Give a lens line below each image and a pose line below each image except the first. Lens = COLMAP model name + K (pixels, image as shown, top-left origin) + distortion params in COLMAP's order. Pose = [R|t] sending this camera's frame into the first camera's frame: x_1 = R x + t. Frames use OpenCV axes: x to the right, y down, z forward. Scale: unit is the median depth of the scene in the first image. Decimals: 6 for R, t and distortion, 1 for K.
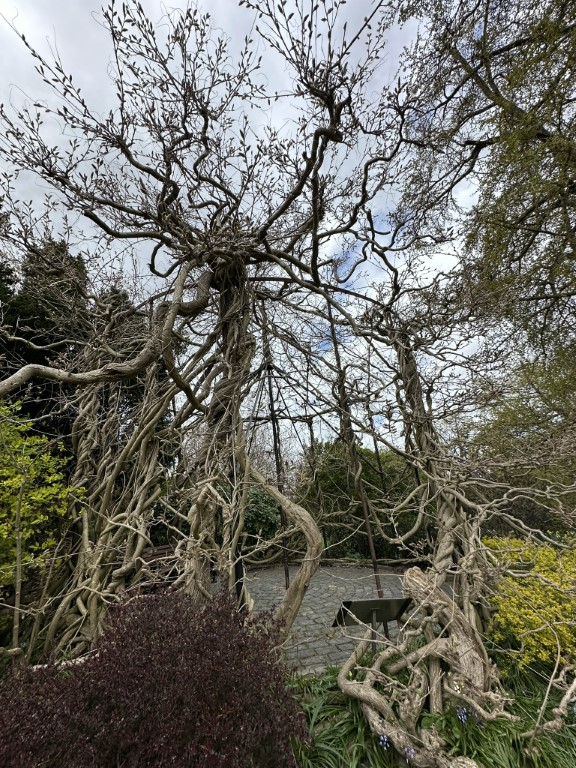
lens RADIAL K [[307.8, 0, 285.9], [0, 307.8, 384.5], [0, 0, 1]] dist [-0.015783, 0.000906]
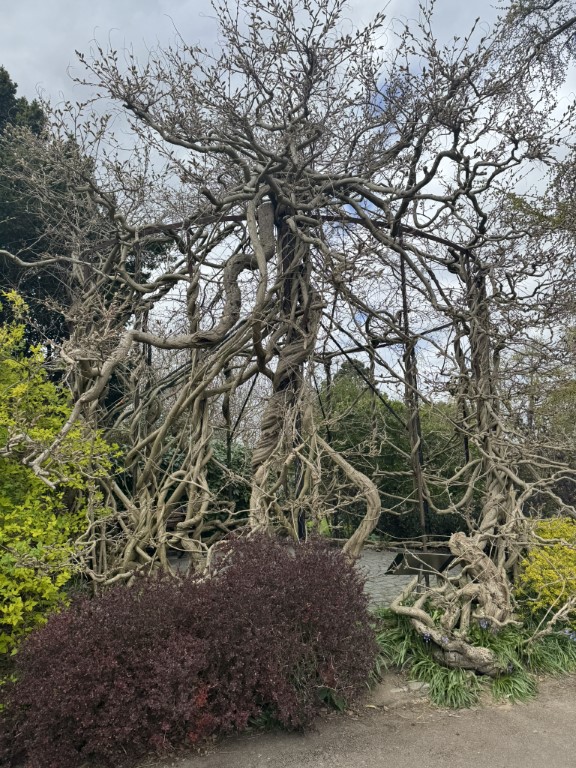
lens RADIAL K [[538.6, 0, 288.6], [0, 538.6, 383.8], [0, 0, 1]] dist [-0.005534, -0.010477]
pose [[0.994070, 0.071207, 0.082184, -0.339080], [-0.086992, 0.974228, 0.208118, -0.238472], [-0.065247, -0.214033, 0.974645, -0.640363]]
